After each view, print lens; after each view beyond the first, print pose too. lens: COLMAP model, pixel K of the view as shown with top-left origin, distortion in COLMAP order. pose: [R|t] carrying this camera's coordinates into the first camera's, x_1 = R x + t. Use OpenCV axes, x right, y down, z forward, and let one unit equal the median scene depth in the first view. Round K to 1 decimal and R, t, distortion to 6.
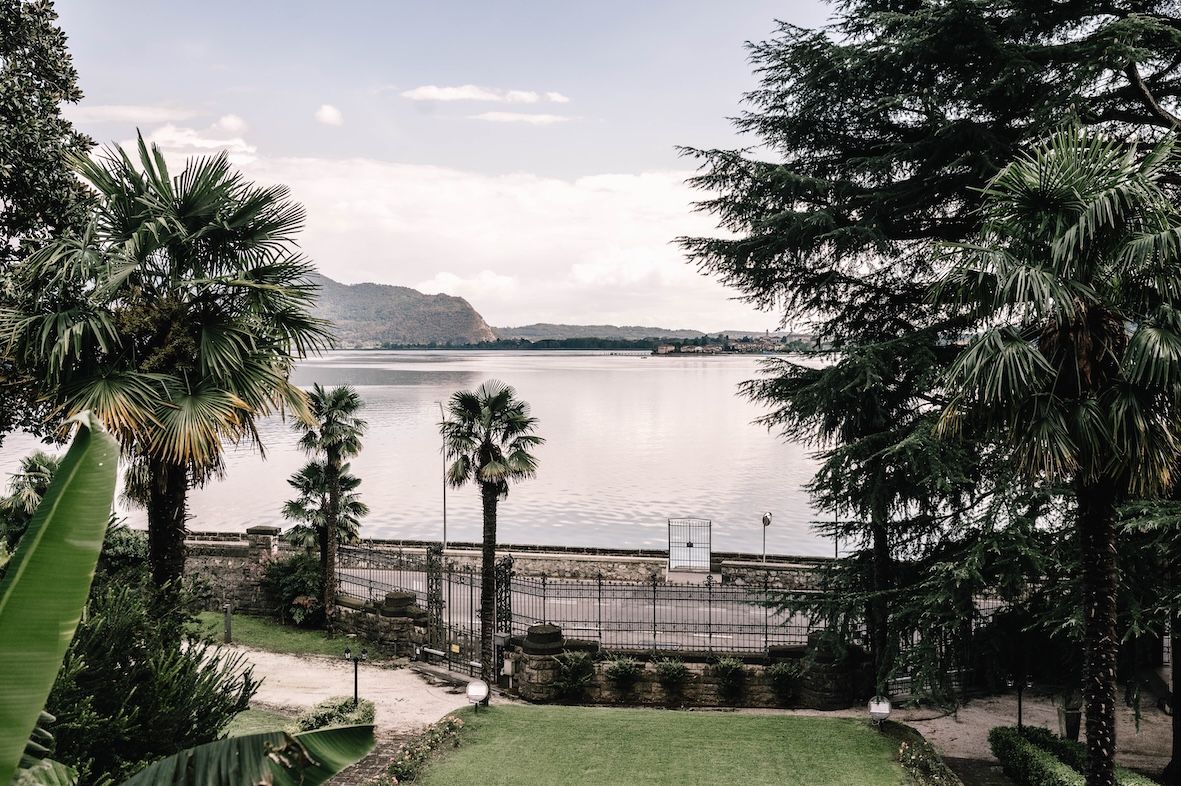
lens RADIAL K [[1153.0, 0, 589.4], [0, 1153.0, 431.9], [0, 0, 1]] dist [0.050975, -0.009976]
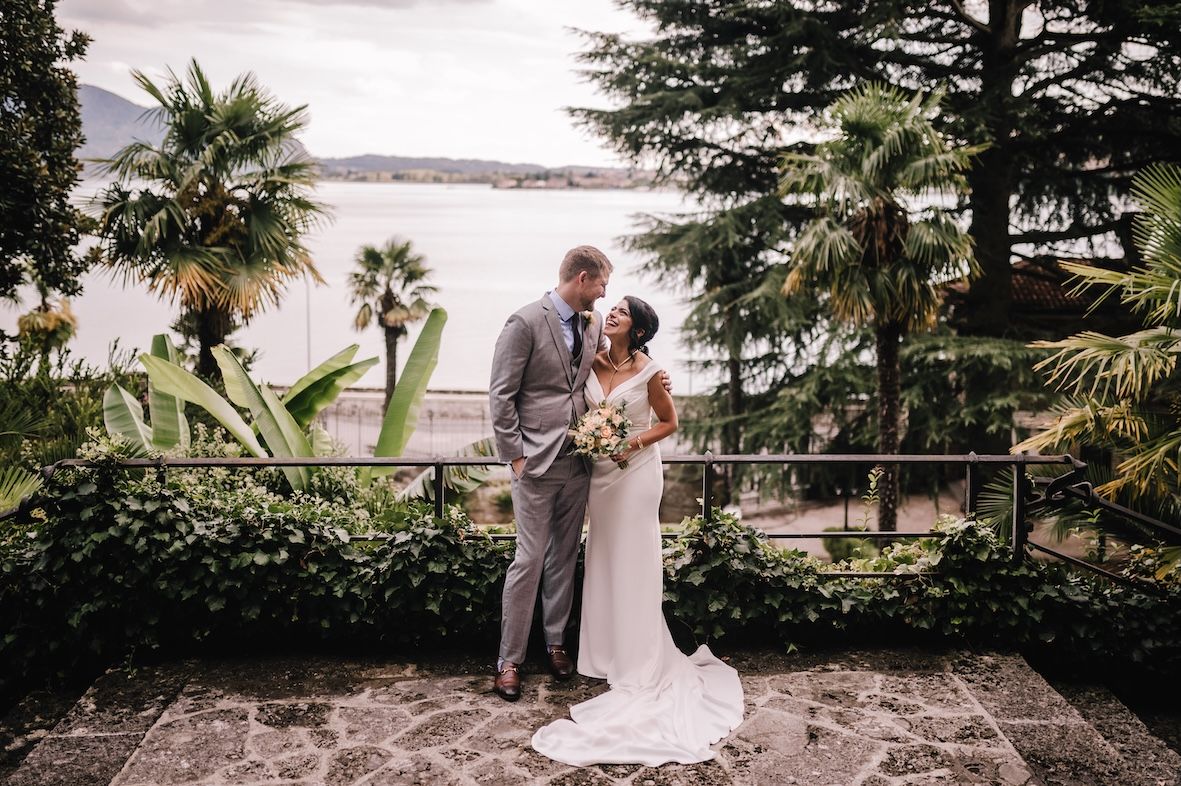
lens RADIAL K [[1207.3, 0, 590.5], [0, 1207.3, 393.0], [0, 0, 1]] dist [-0.000435, -0.001179]
pose [[0.990826, -0.014669, 0.134345, -0.056332], [0.001164, 0.994981, 0.100056, -0.009017], [-0.135139, -0.098982, 0.985870, -0.180219]]
